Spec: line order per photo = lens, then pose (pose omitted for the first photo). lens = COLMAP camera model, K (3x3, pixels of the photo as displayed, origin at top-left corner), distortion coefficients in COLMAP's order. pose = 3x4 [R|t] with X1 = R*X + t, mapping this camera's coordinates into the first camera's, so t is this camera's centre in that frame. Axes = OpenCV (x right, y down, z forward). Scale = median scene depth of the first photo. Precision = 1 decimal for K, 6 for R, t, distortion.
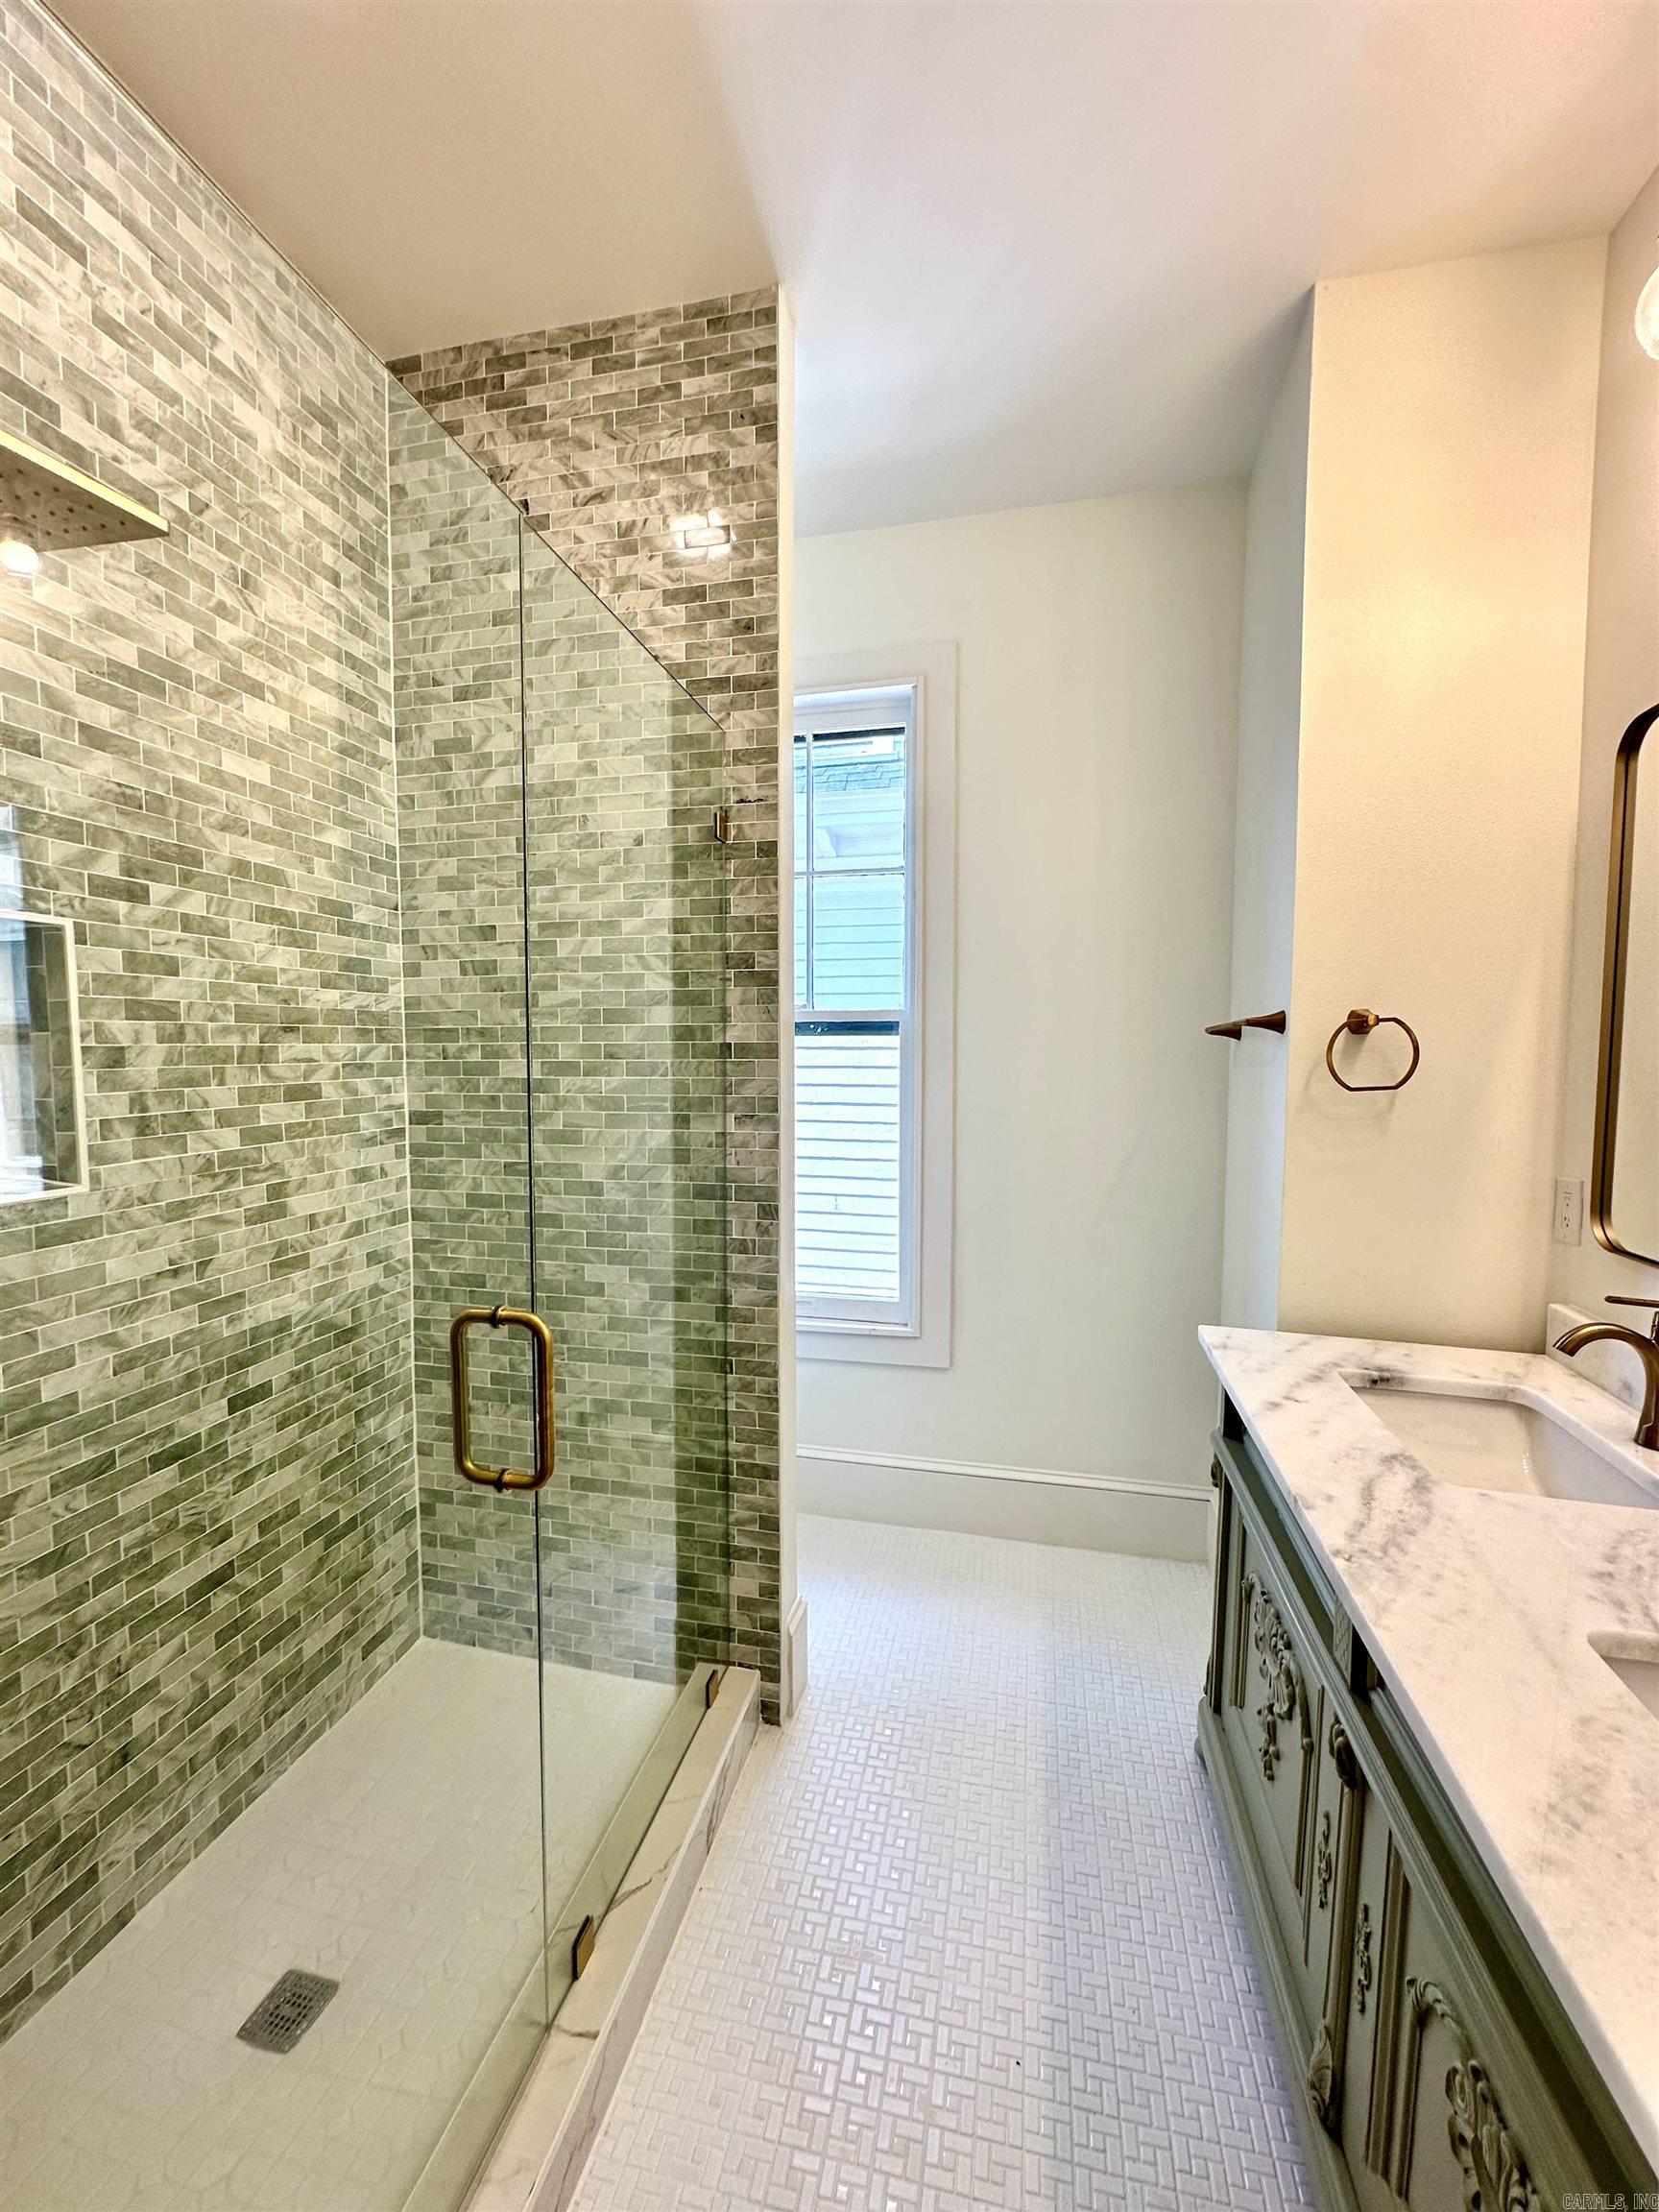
lens RADIAL K [[886.9, 0, 829.8], [0, 886.9, 1110.8], [0, 0, 1]] dist [-0.004370, 0.000939]
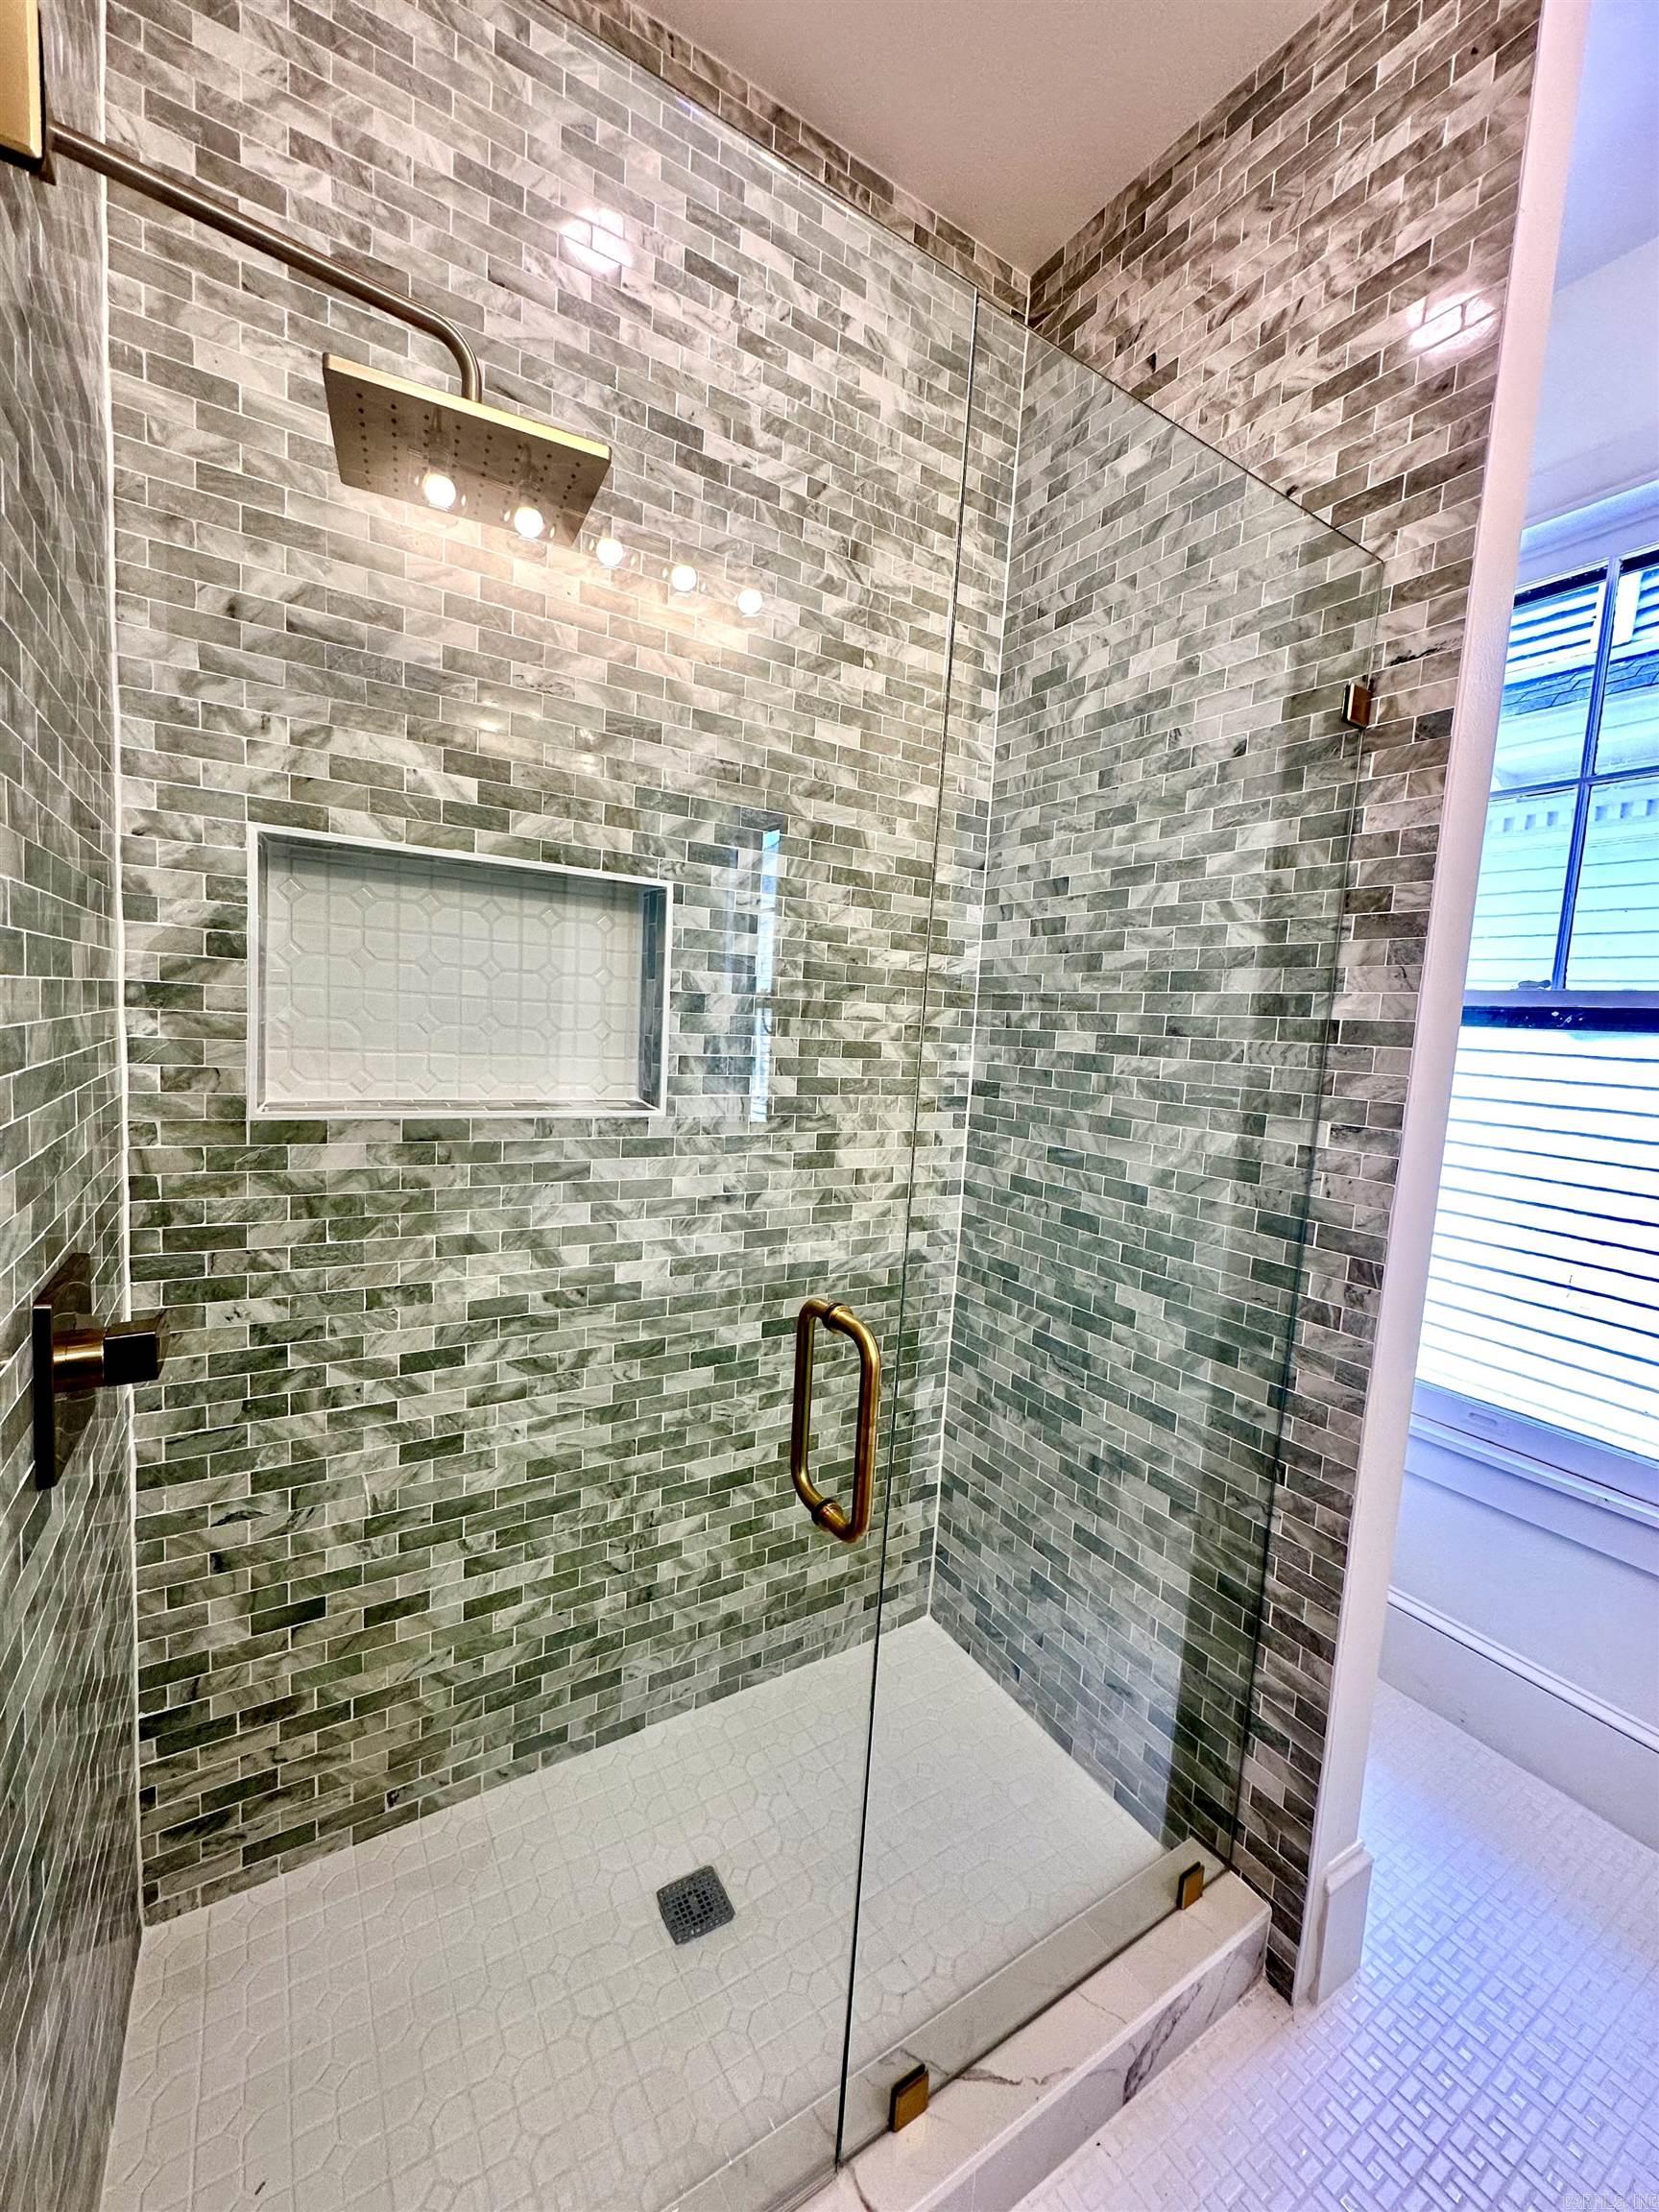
lens RADIAL K [[886.9, 0, 829.0], [0, 886.9, 1108.8], [0, 0, 1]] dist [-0.004370, 0.000939]
pose [[0.705614, 0.111193, -0.699818, 0.101770], [-0.107846, 0.992958, 0.049031, 0.000792], [0.700342, 0.040876, 0.712636, 0.236110]]
